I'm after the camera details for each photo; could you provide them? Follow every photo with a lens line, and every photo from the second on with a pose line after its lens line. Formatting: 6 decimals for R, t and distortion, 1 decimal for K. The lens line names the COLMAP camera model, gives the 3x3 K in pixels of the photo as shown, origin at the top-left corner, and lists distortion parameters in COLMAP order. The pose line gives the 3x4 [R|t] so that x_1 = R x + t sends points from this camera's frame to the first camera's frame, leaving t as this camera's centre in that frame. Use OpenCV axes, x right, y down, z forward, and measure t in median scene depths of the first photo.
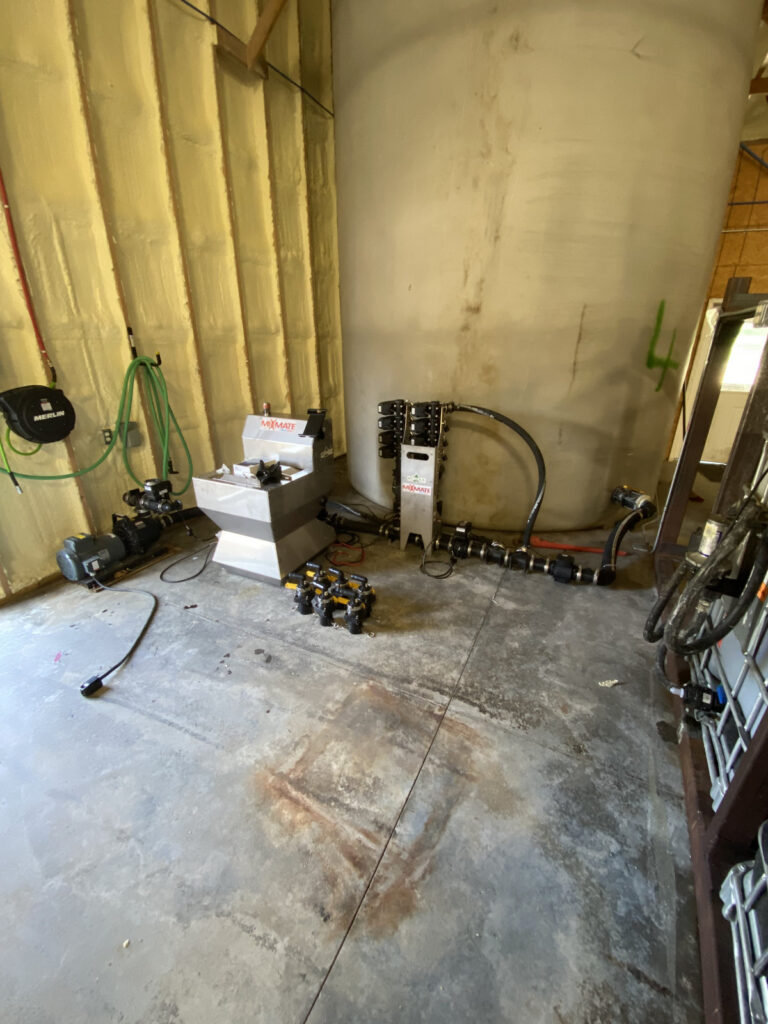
lens RADIAL K [[413.9, 0, 391.2], [0, 413.9, 512.0], [0, 0, 1]] dist [0.002892, -0.013698]
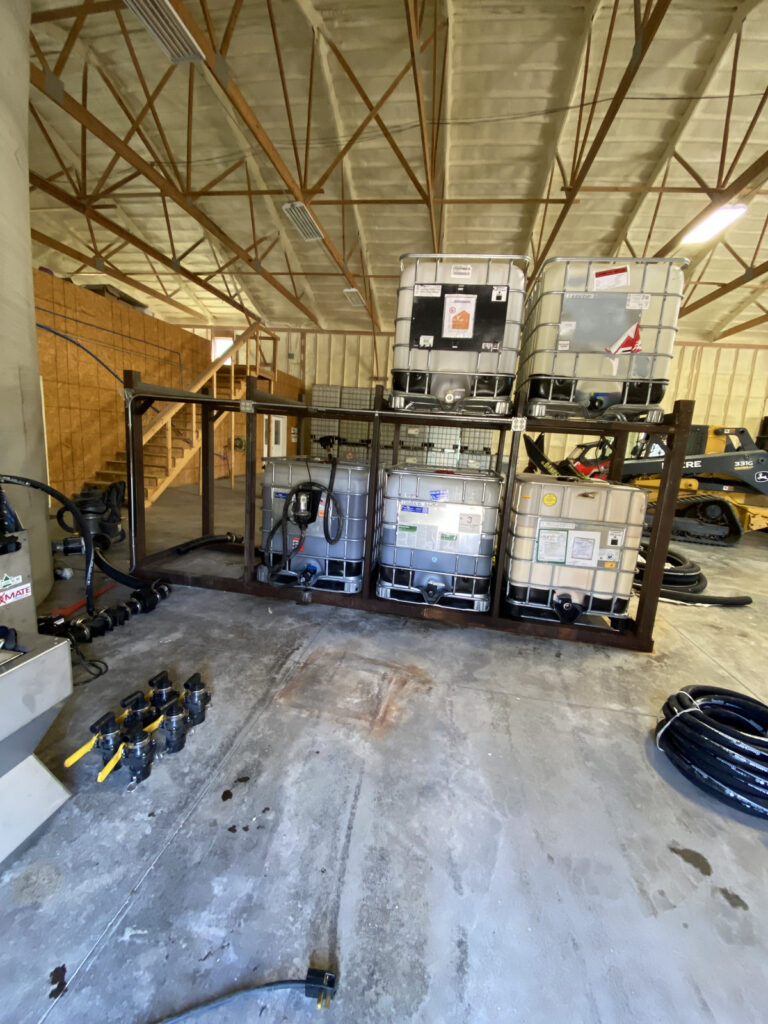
lens RADIAL K [[413.9, 0, 389.3], [0, 413.9, 508.5], [0, 0, 1]] dist [0.002892, -0.013698]
pose [[-0.296948, -0.186940, 0.936416, -0.978237], [0.297415, 0.913764, 0.276731, -0.253199], [-0.907395, 0.360679, -0.215741, 0.677524]]
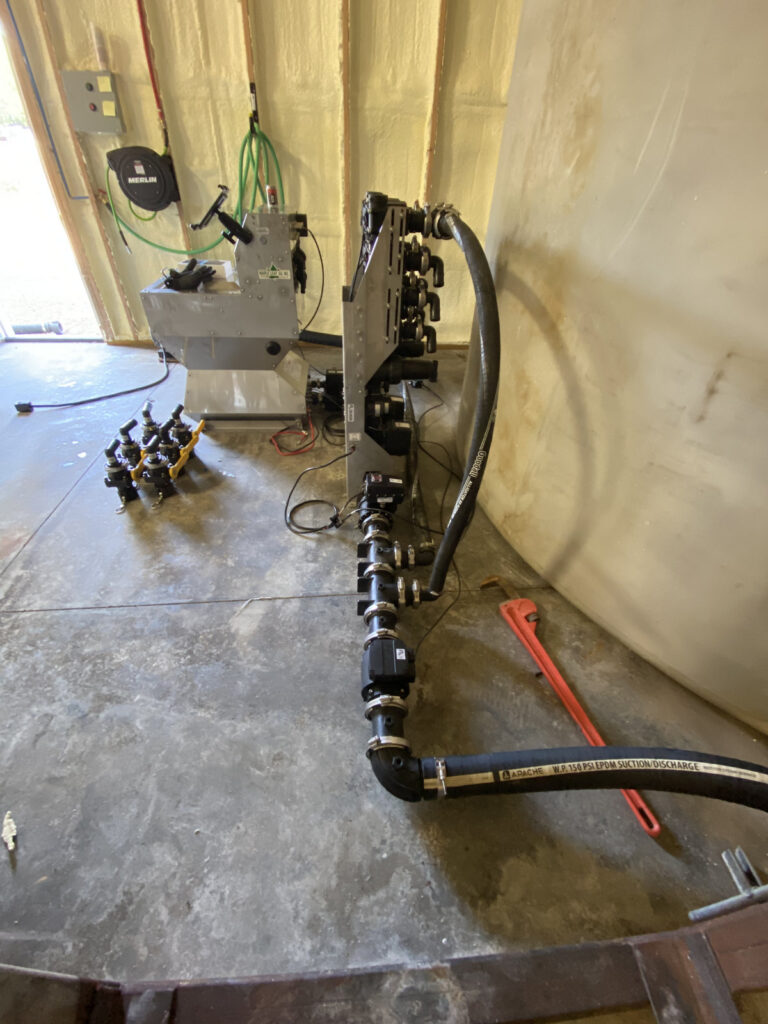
lens RADIAL K [[413.9, 0, 378.9], [0, 413.9, 509.4], [0, 0, 1]] dist [0.002892, -0.013698]
pose [[0.516255, 0.559272, -0.648610, 0.731563], [-0.360271, 0.828886, 0.427963, -0.222681], [0.776972, 0.012737, 0.629407, 0.901941]]
